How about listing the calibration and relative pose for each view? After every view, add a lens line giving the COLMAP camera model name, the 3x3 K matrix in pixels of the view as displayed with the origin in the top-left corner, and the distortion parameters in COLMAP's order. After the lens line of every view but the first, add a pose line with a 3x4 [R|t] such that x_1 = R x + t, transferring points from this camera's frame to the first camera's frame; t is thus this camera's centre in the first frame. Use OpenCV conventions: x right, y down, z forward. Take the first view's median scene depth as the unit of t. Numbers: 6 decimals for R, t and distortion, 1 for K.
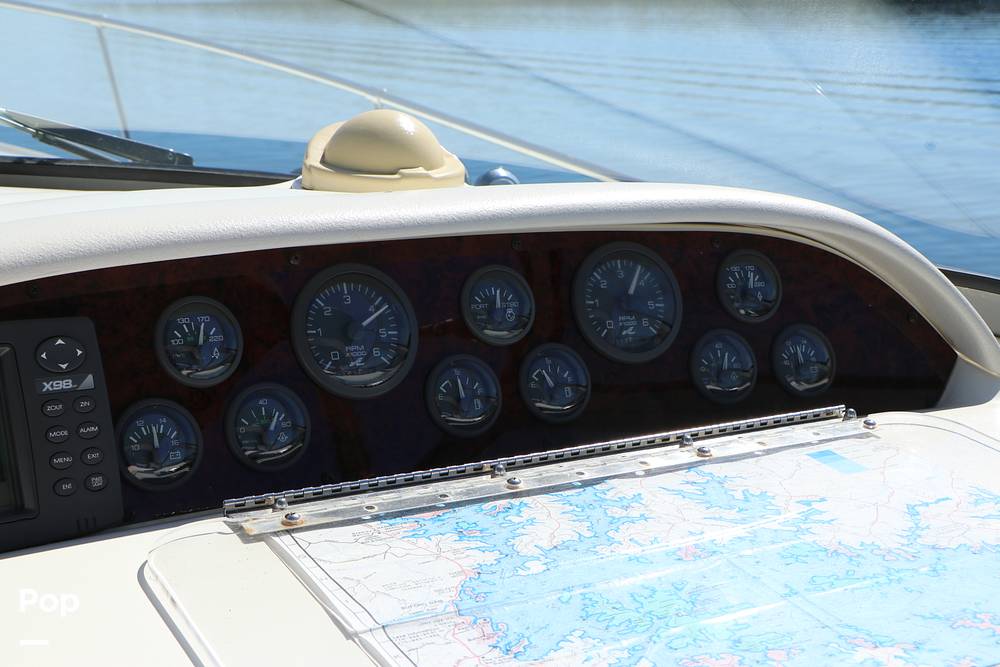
lens RADIAL K [[1523.6, 0, 496.5], [0, 1523.6, 333.7], [0, 0, 1]] dist [-0.084054, 0.000000]
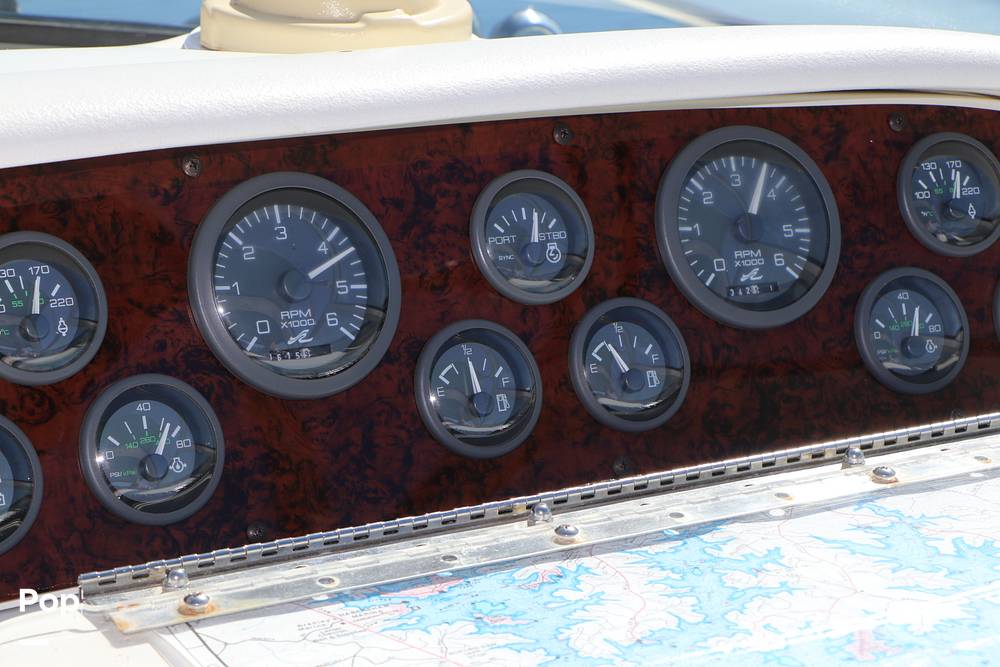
lens RADIAL K [[2284.4, 0, 476.8], [0, 2284.4, 397.7], [0, 0, 1]] dist [0.187336, 0.000000]
pose [[0.999579, -0.020812, -0.020193, -0.004330], [0.021776, 0.998572, 0.048773, 0.000077], [0.019149, -0.049192, 0.998606, 0.100681]]
